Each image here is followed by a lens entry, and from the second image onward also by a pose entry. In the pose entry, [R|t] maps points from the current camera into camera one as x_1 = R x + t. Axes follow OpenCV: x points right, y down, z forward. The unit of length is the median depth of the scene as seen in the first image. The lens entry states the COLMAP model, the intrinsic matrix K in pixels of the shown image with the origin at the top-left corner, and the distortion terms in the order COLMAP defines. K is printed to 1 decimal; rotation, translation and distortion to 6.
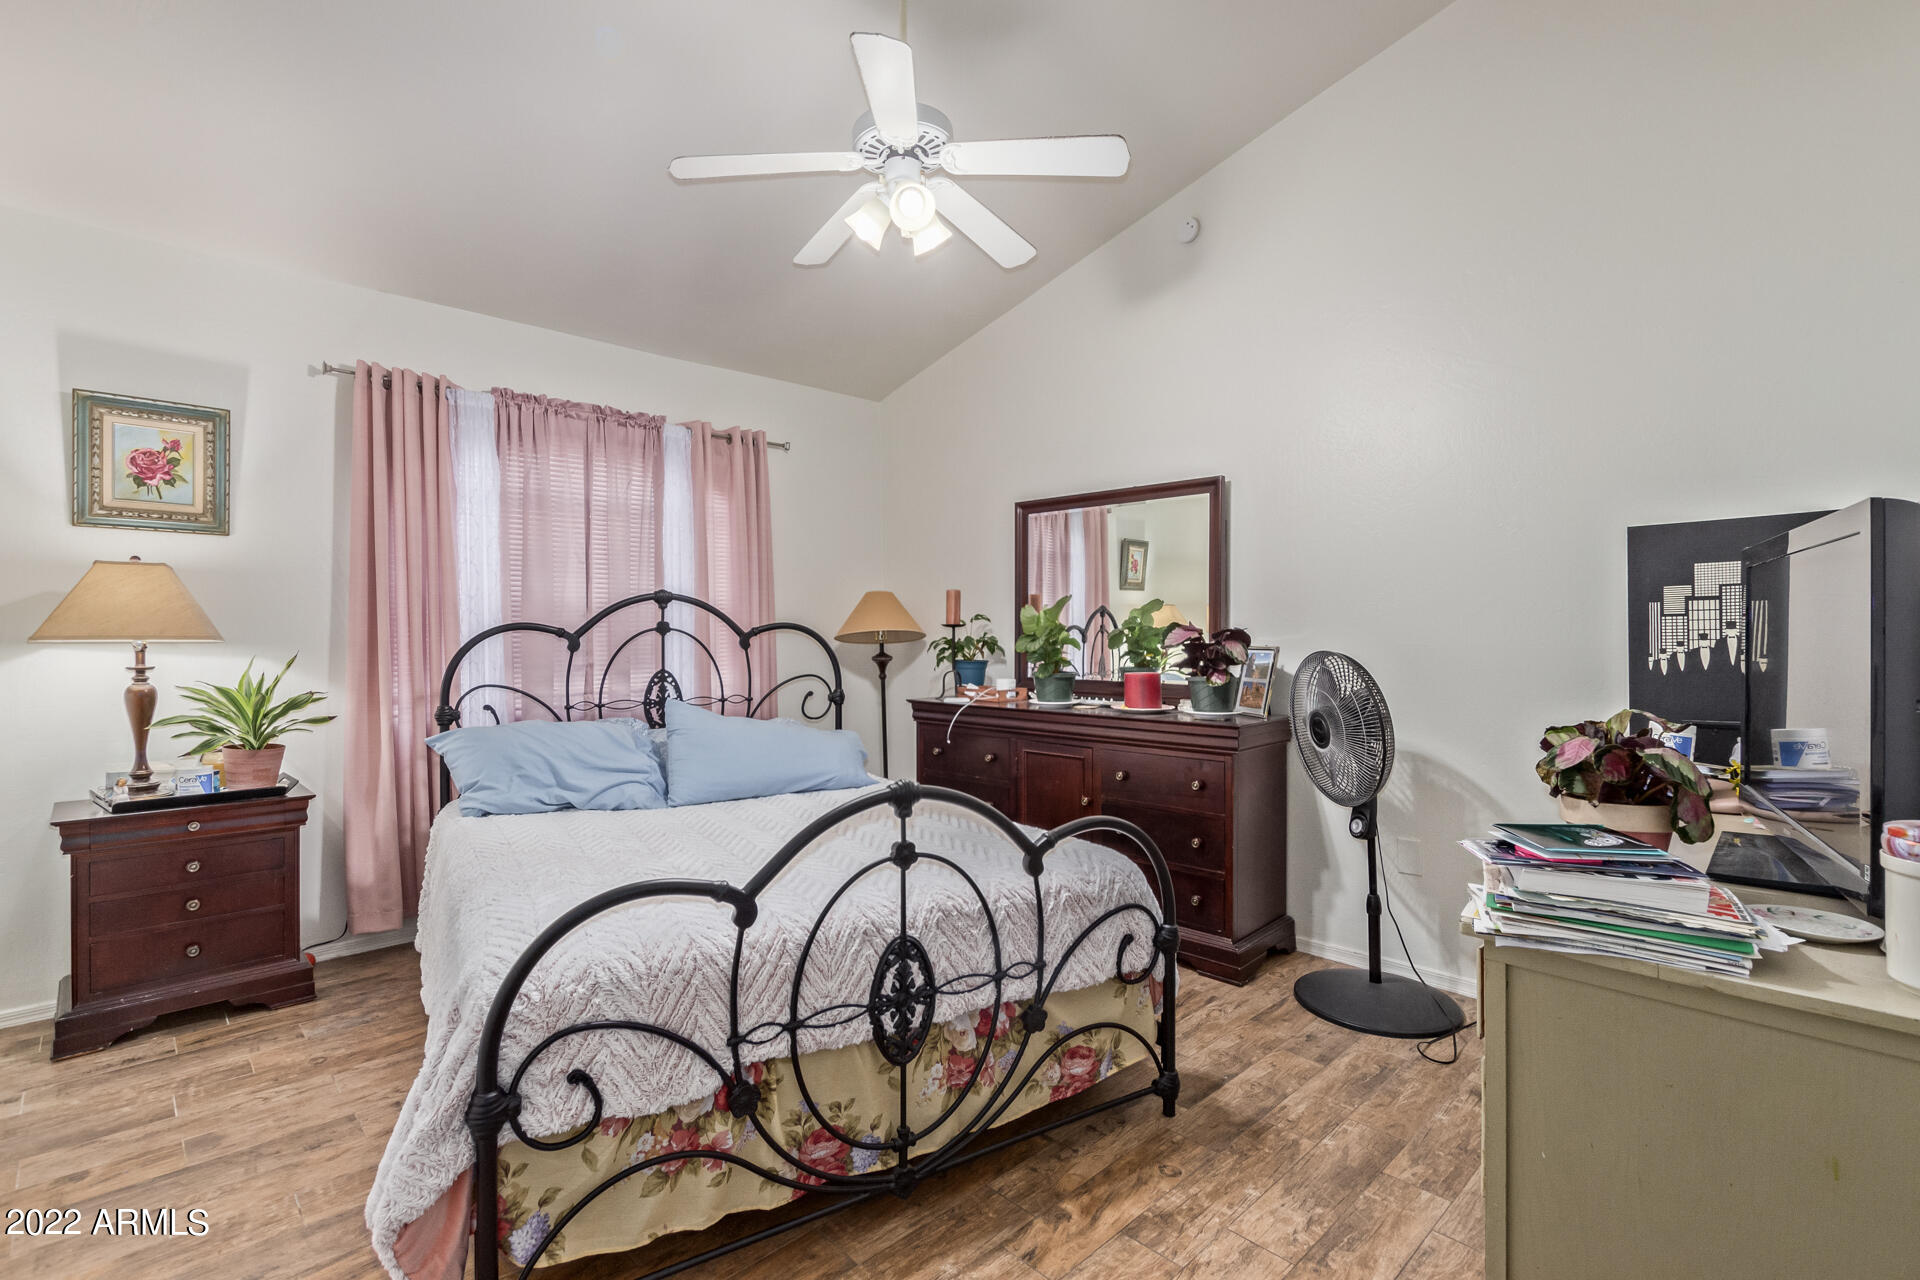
lens RADIAL K [[885.6, 0, 971.5], [0, 885.6, 644.9], [0, 0, 1]] dist [0.010946, -0.005266]
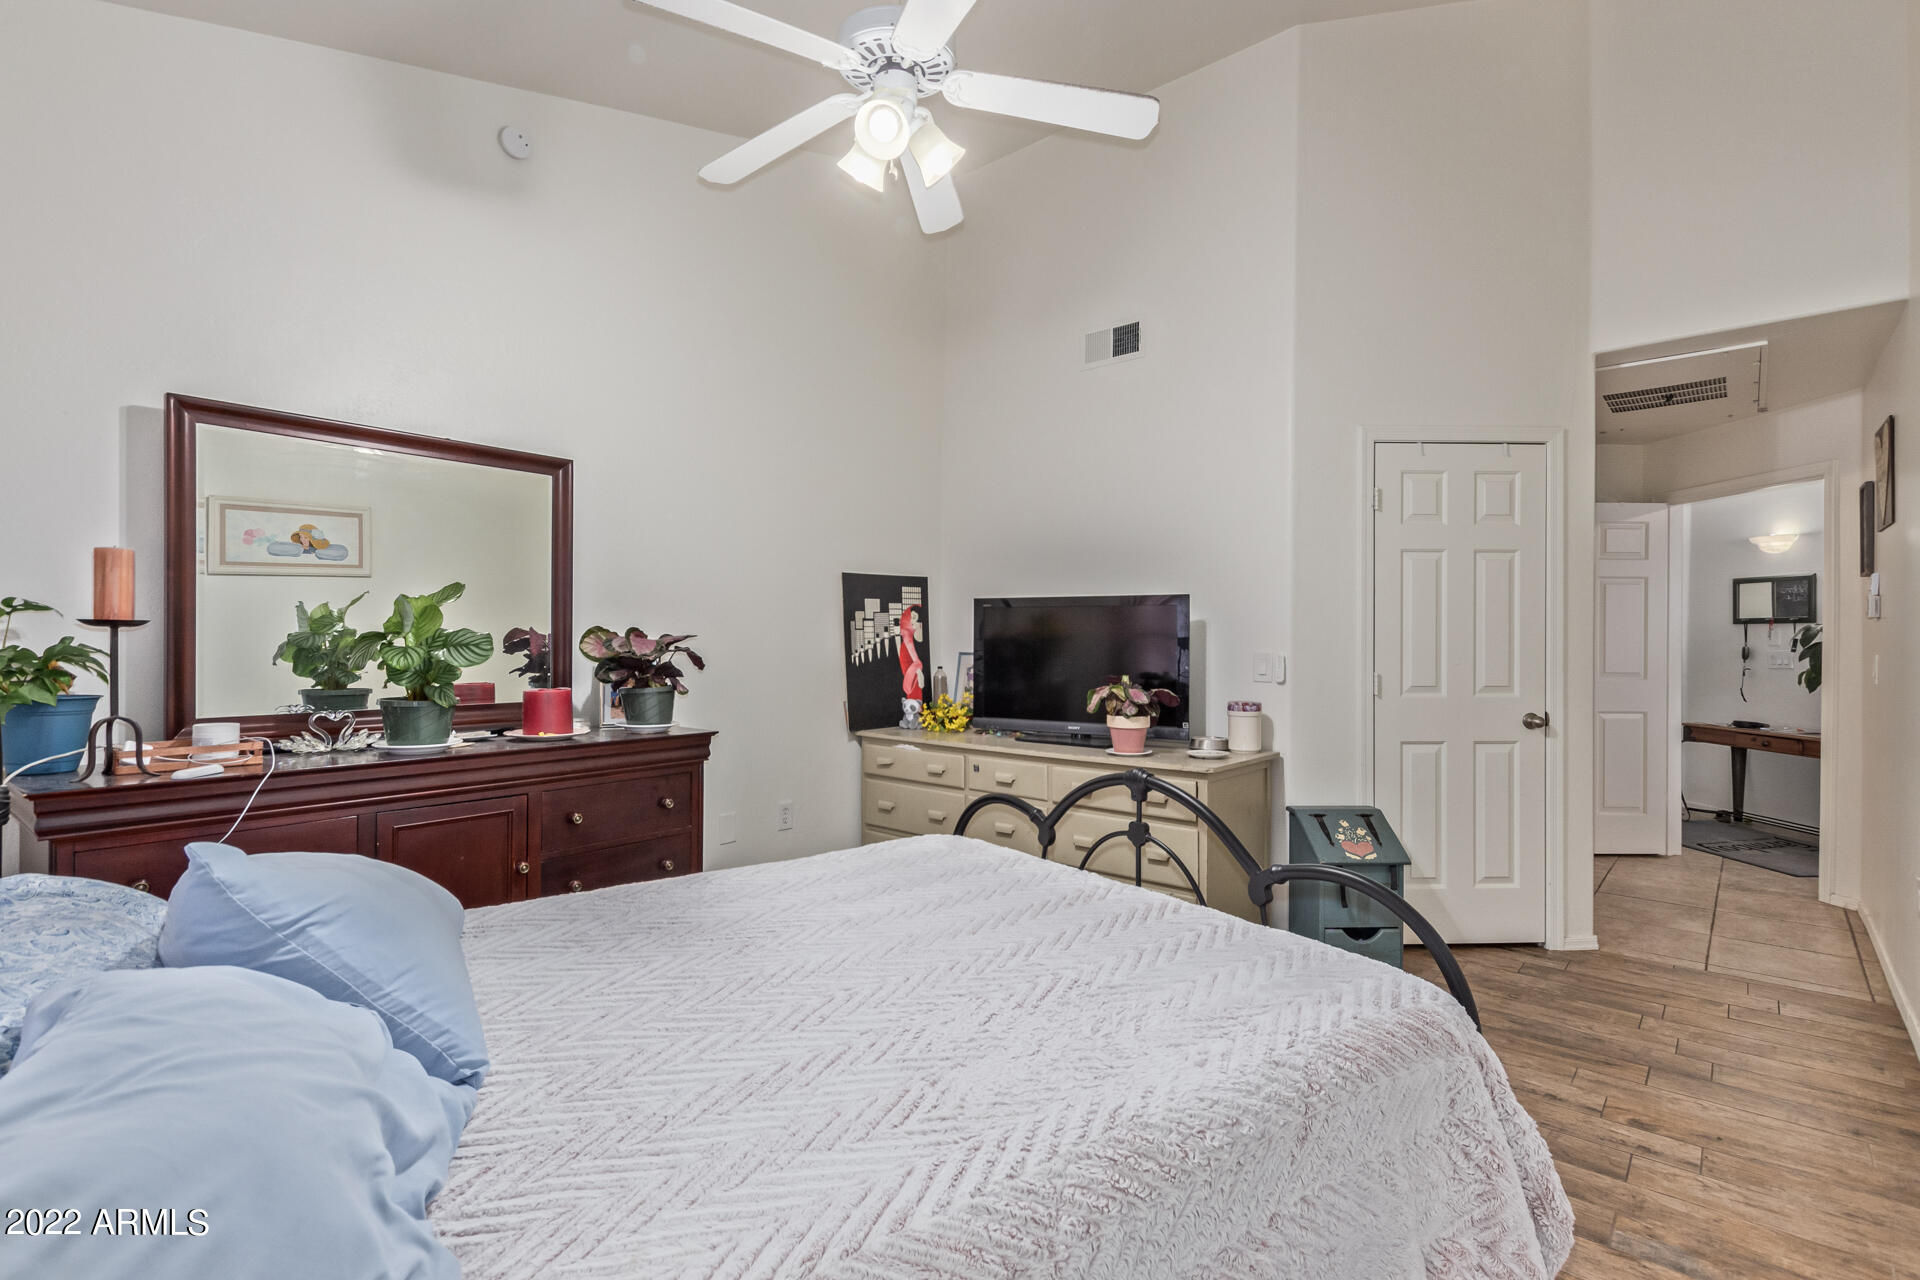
lens RADIAL K [[885.6, 0, 972.0], [0, 885.6, 634.7], [0, 0, 1]] dist [0.010946, -0.005266]
pose [[-0.073437, 0.002033, 0.997298, -0.818003], [0.006134, 0.999980, -0.001587, -0.019234], [-0.997281, 0.006001, -0.073448, 0.887445]]
